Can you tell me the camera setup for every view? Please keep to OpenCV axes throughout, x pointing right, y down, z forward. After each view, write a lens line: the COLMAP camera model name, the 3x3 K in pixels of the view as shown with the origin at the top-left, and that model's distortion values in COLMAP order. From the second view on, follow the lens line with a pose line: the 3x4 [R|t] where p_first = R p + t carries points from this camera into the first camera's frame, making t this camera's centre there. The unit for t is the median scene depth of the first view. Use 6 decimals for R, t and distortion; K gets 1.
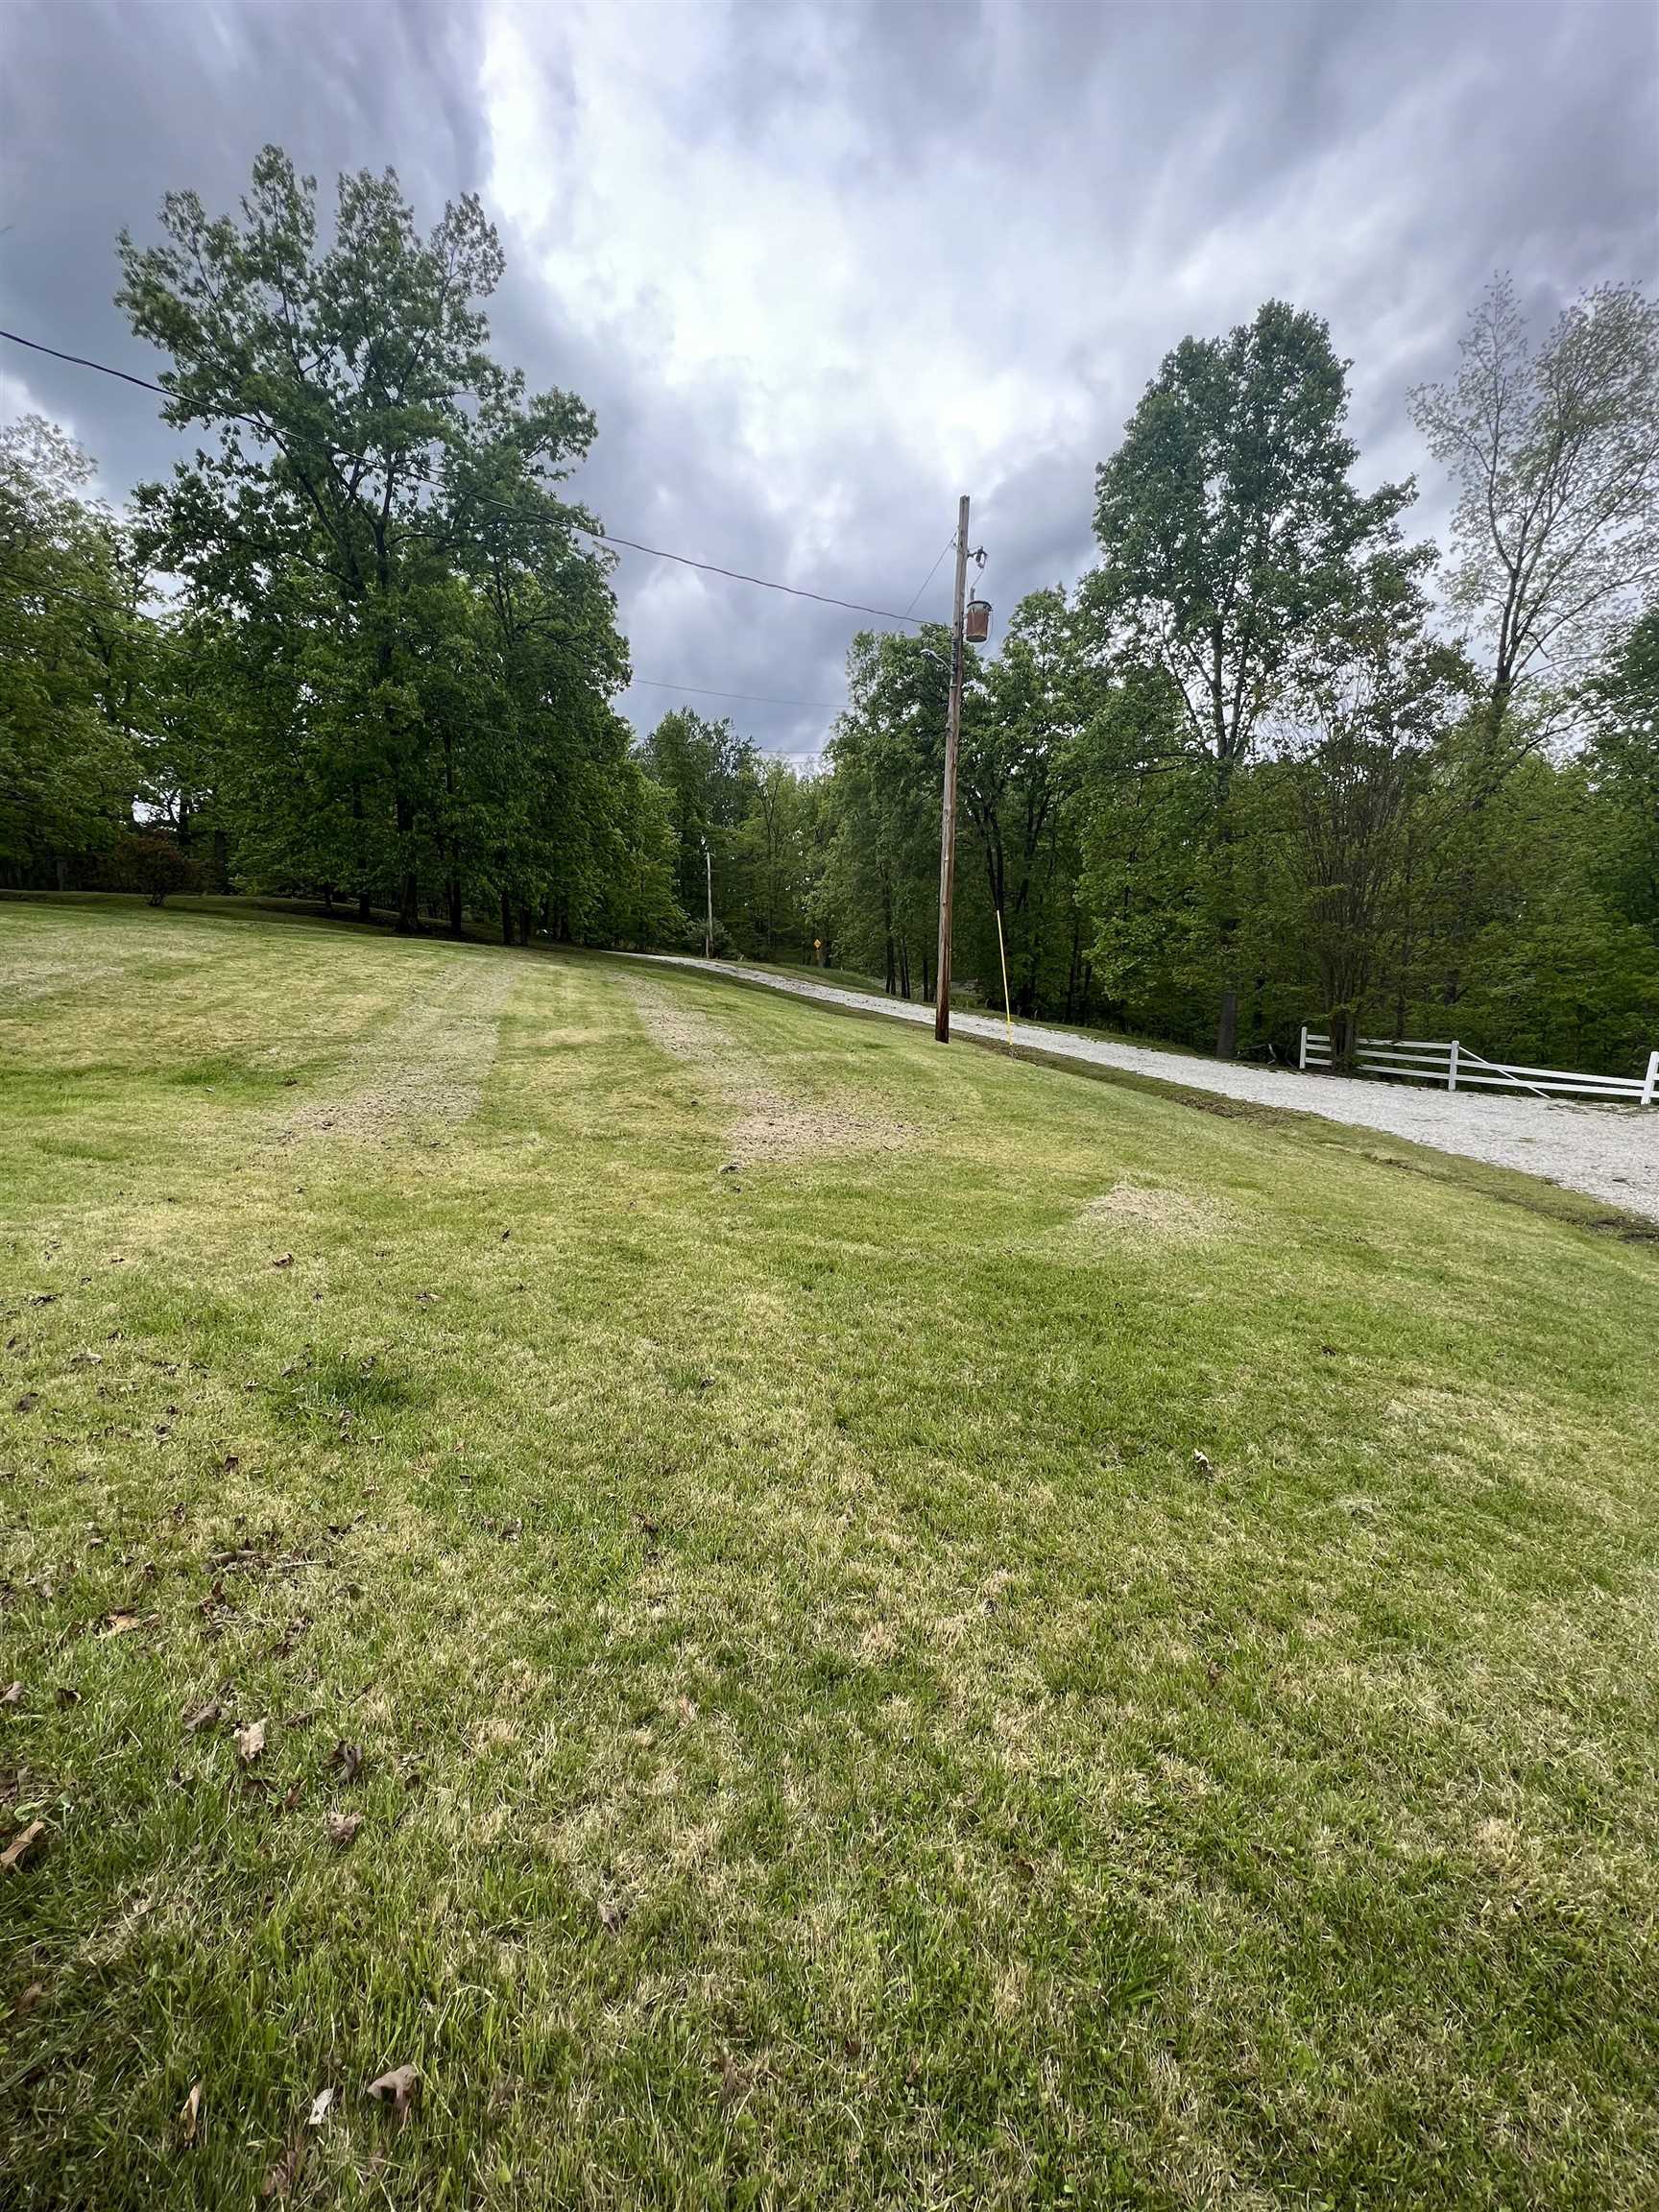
lens RADIAL K [[900.8, 0, 837.8], [0, 900.8, 1106.8], [0, 0, 1]] dist [-0.006078, 0.001007]
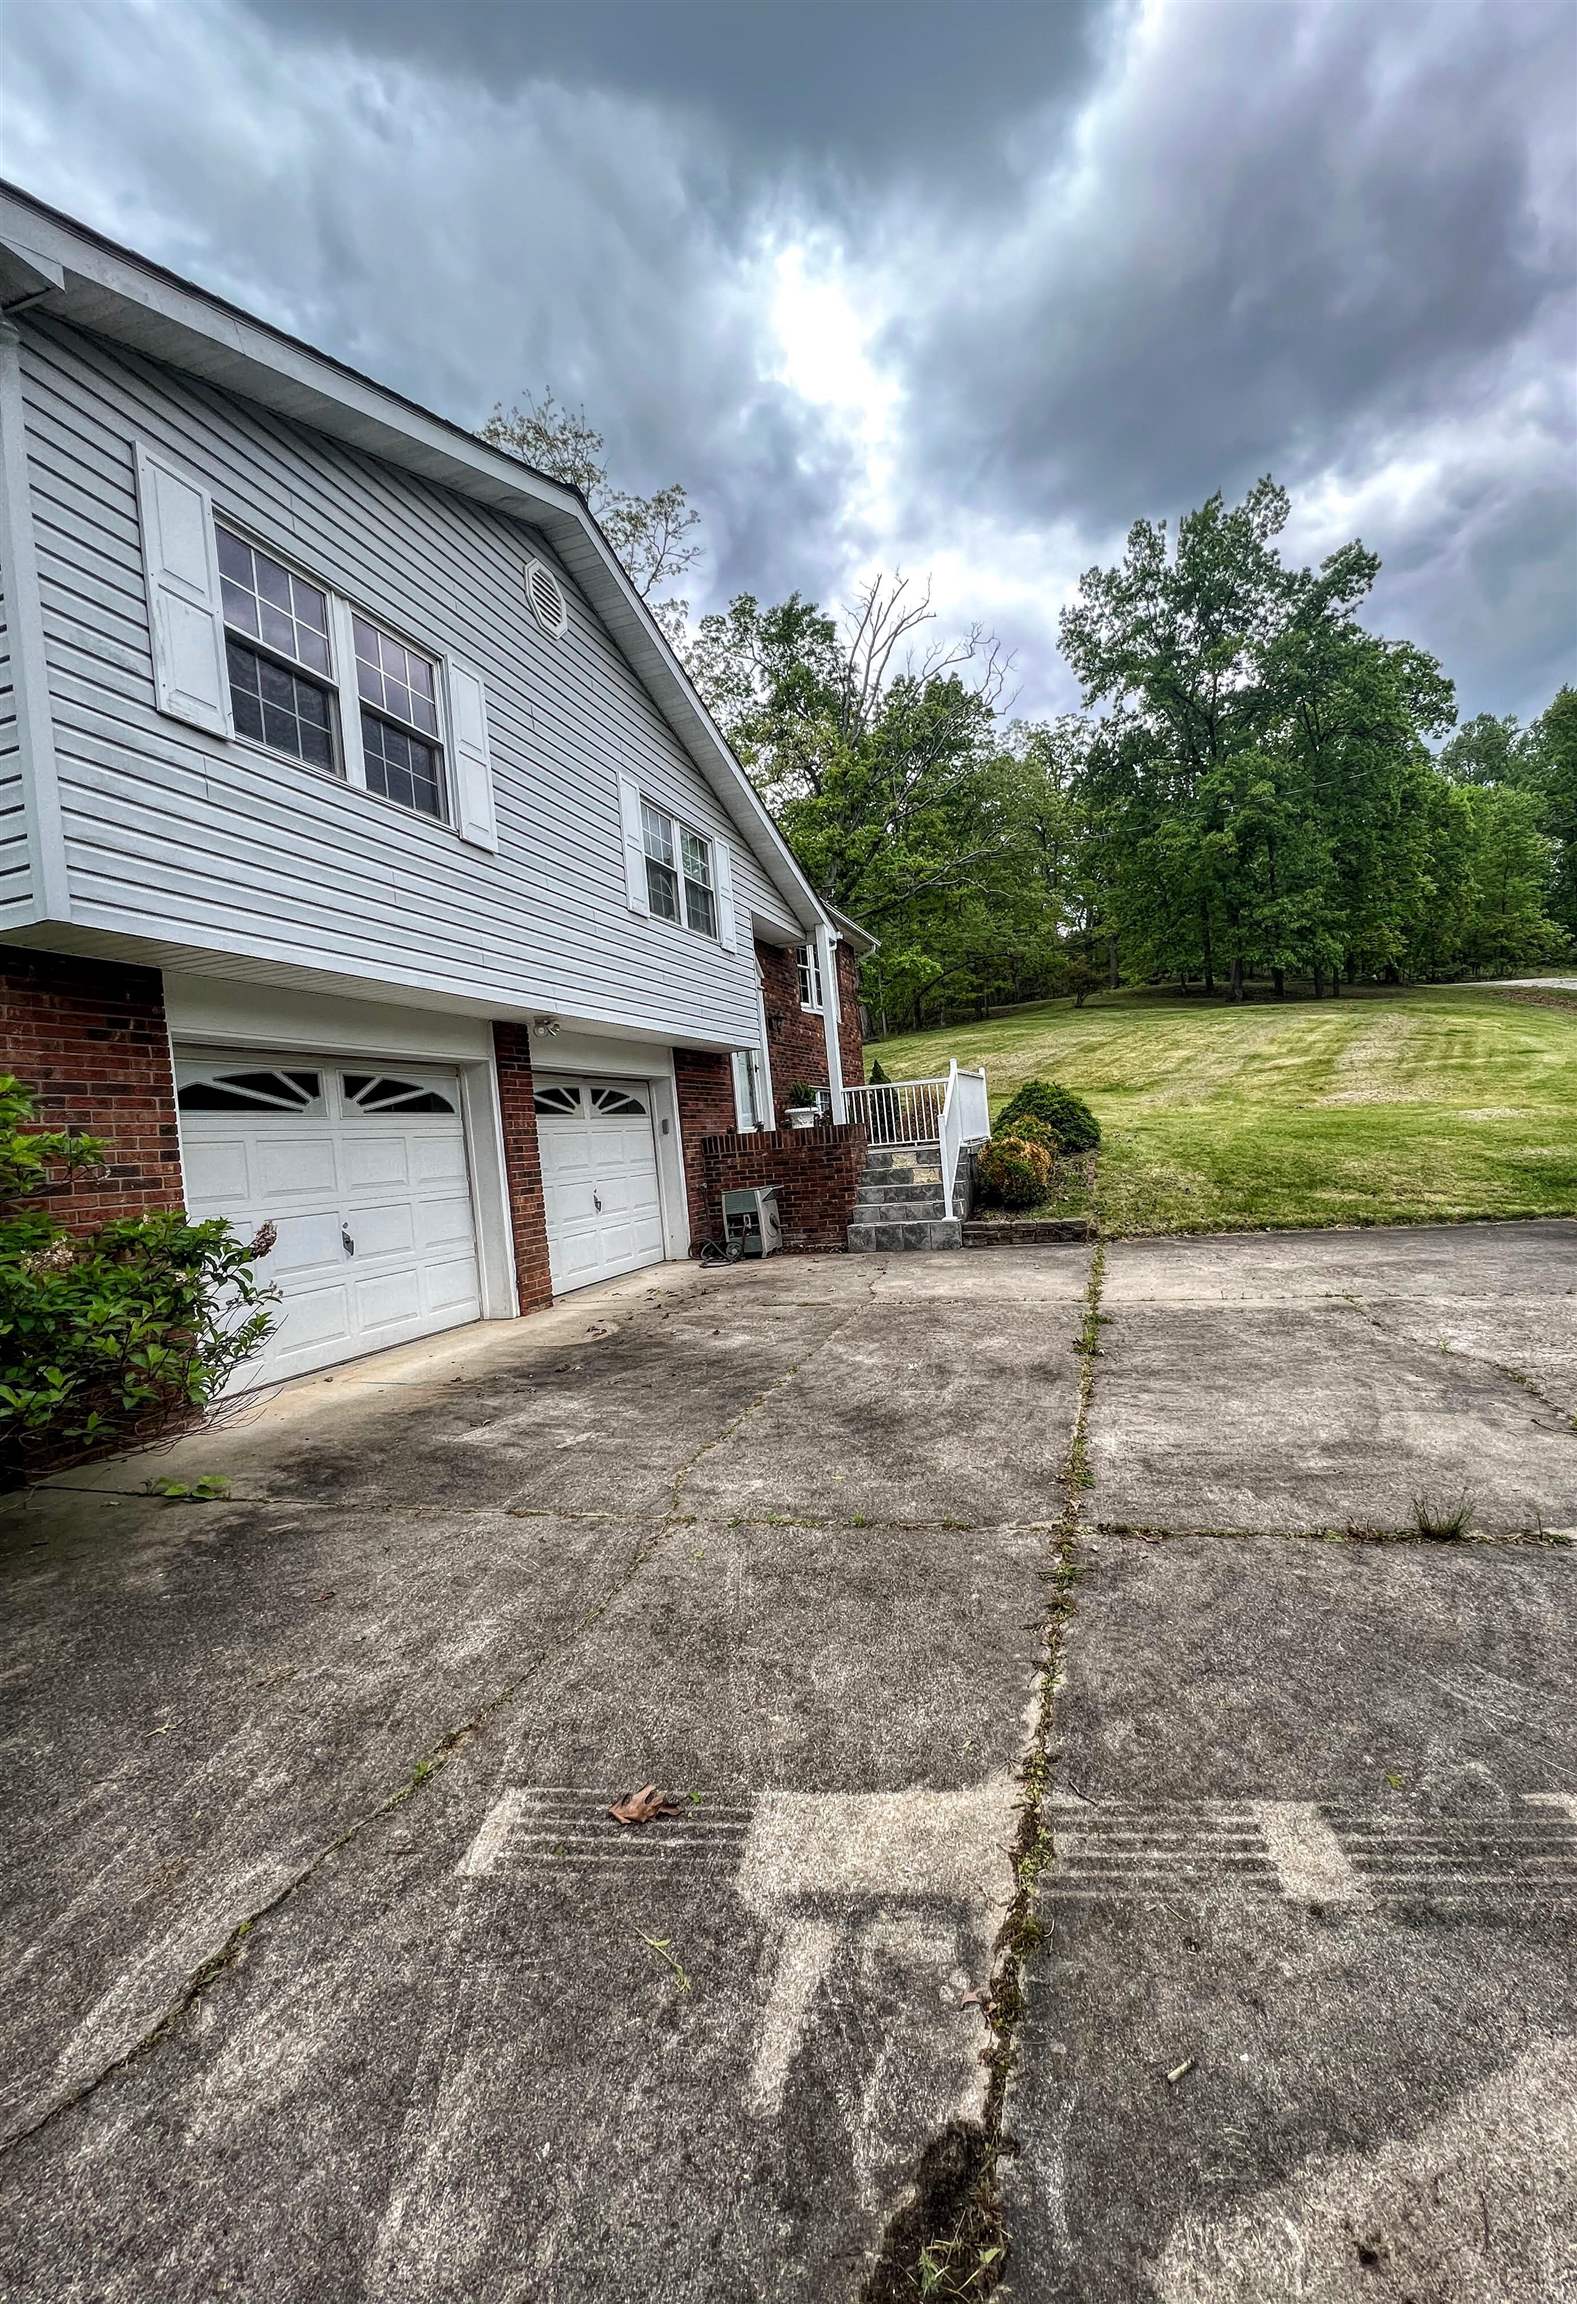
lens RADIAL K [[970.5, 0, 835.7], [0, 970.5, 1164.6], [0, 0, 1]] dist [0.000066, 0.000003]
pose [[0.636845, -0.003834, -0.770982, 0.474382], [0.001716, 0.999992, -0.003556, 0.099335], [0.770990, 0.000942, 0.636847, -0.697851]]
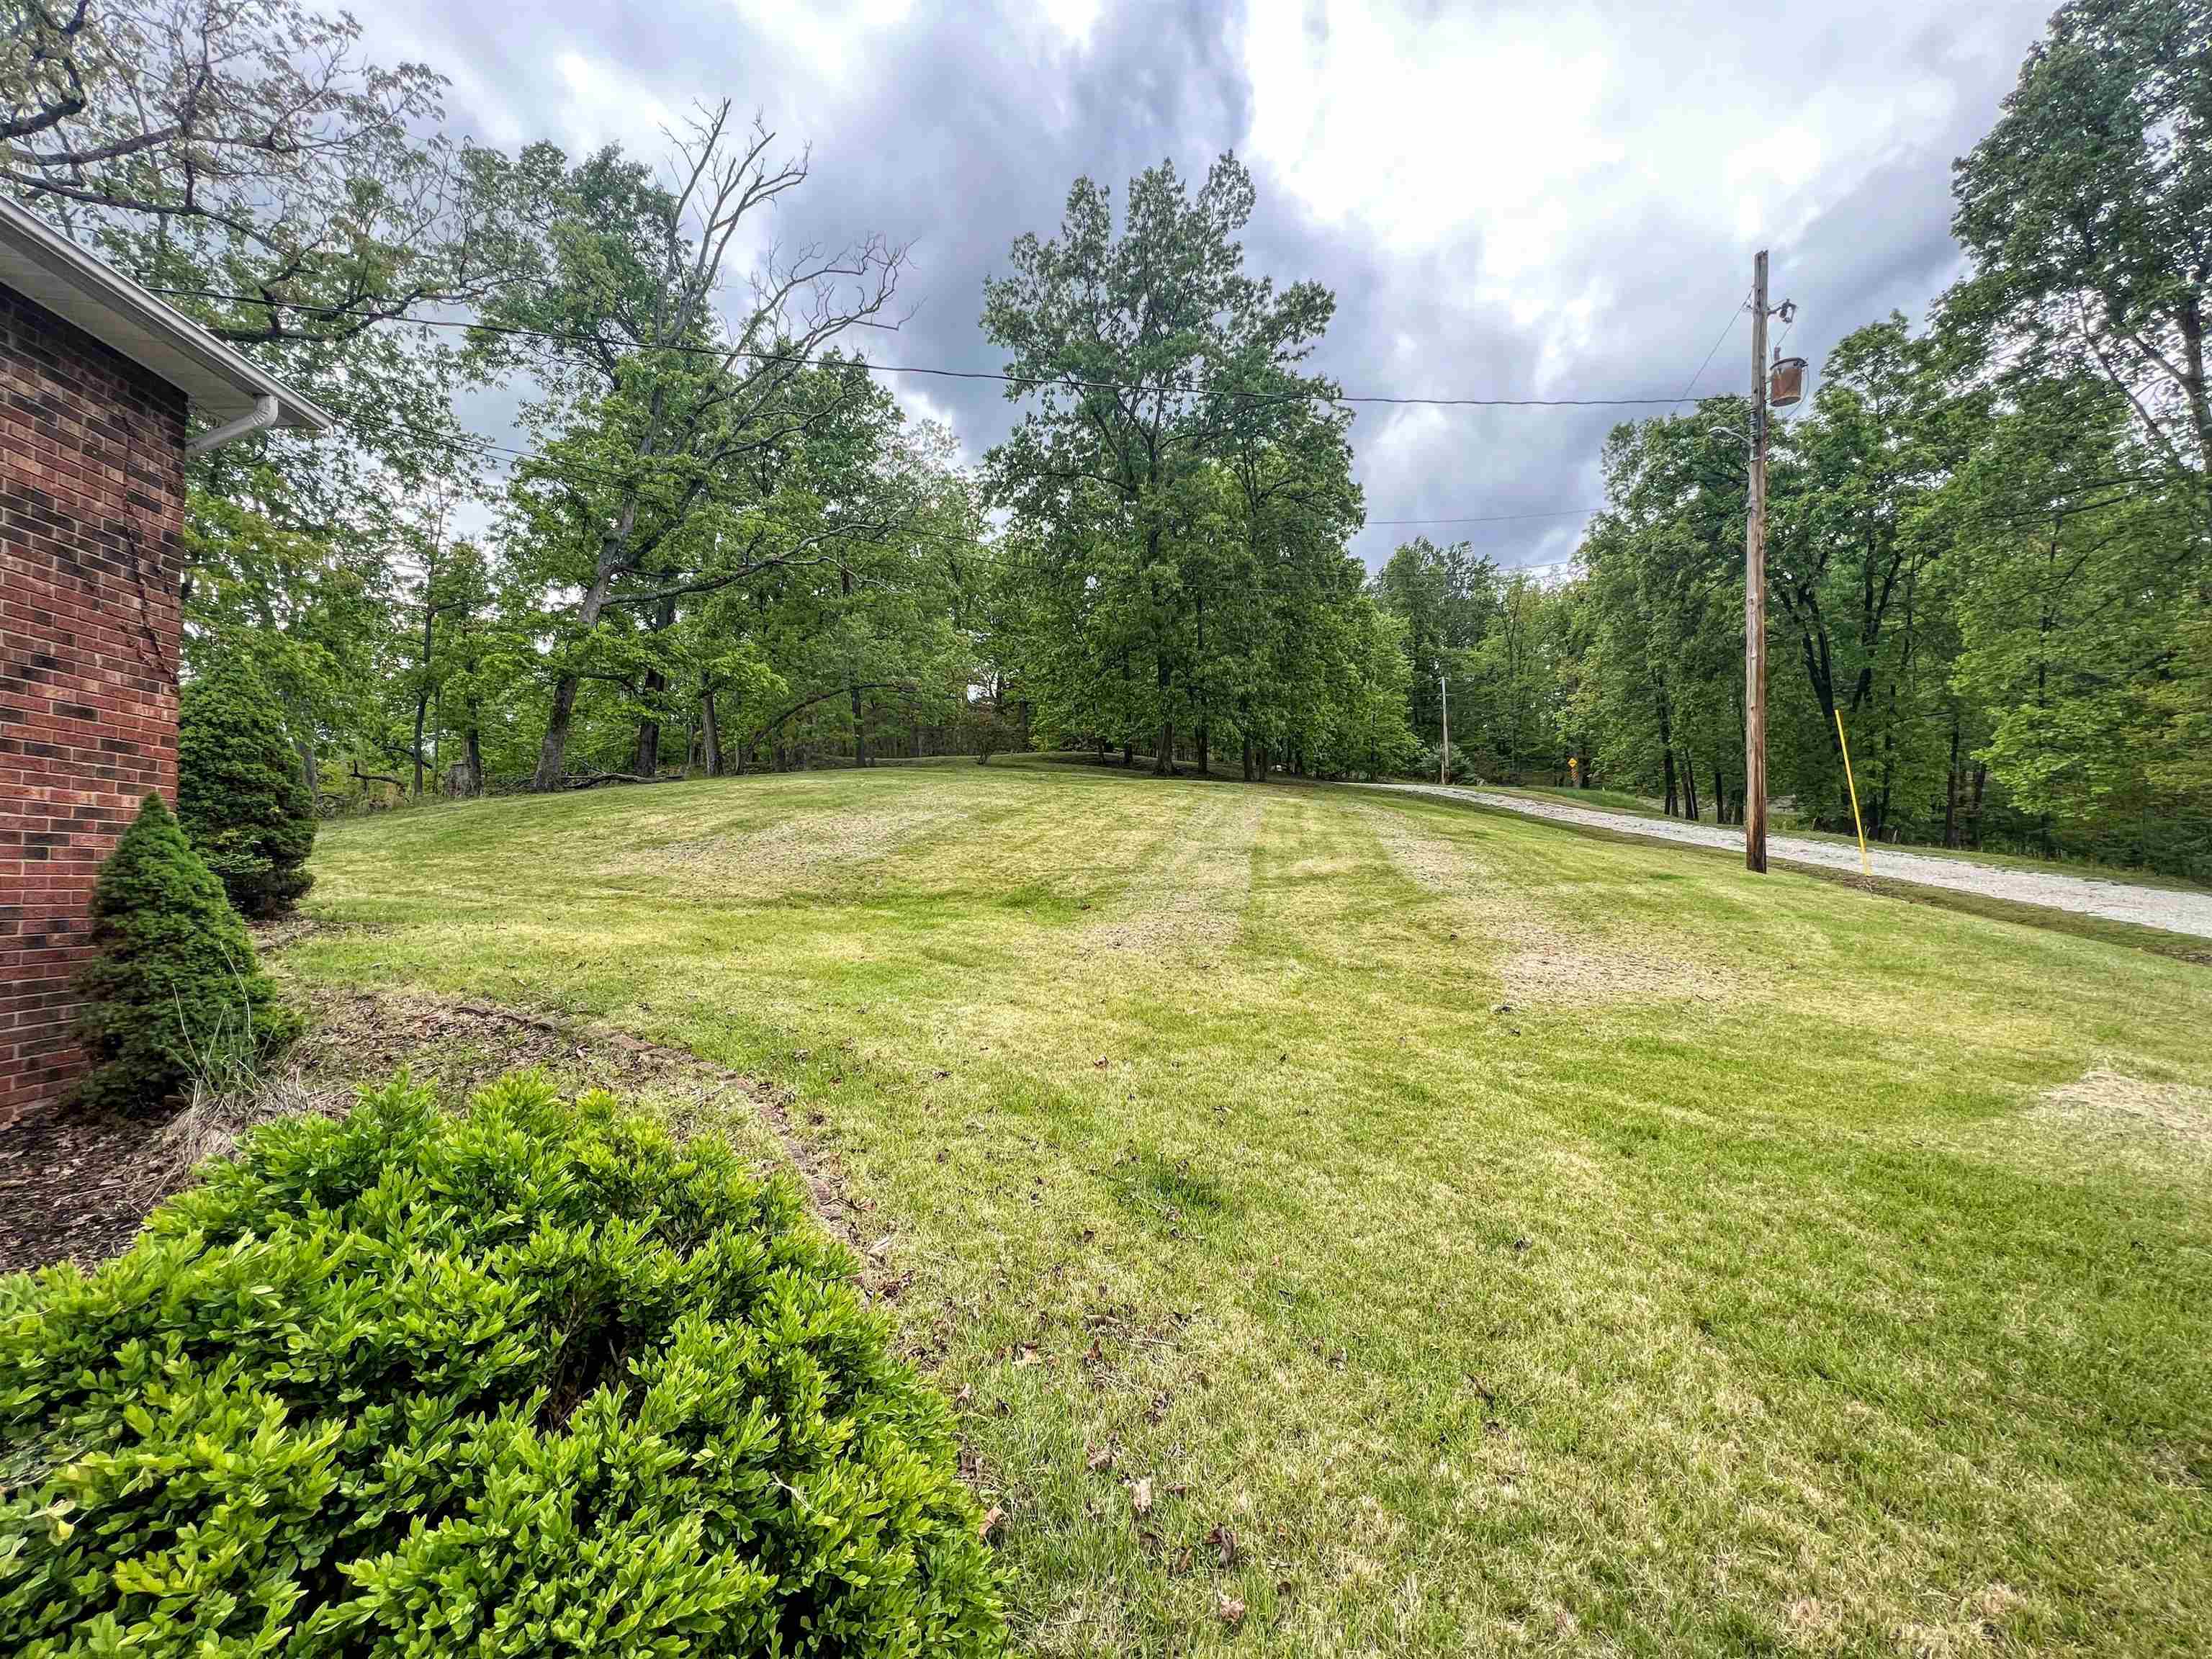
lens RADIAL K [[900.8, 0, 1100.0], [0, 900.8, 829.3], [0, 0, 1]] dist [-0.006078, 0.001007]
pose [[0.875372, -0.023697, -0.482870, -0.014240], [-0.033921, 0.993326, -0.110242, 0.000451], [0.482259, 0.112882, 0.868725, -0.010122]]
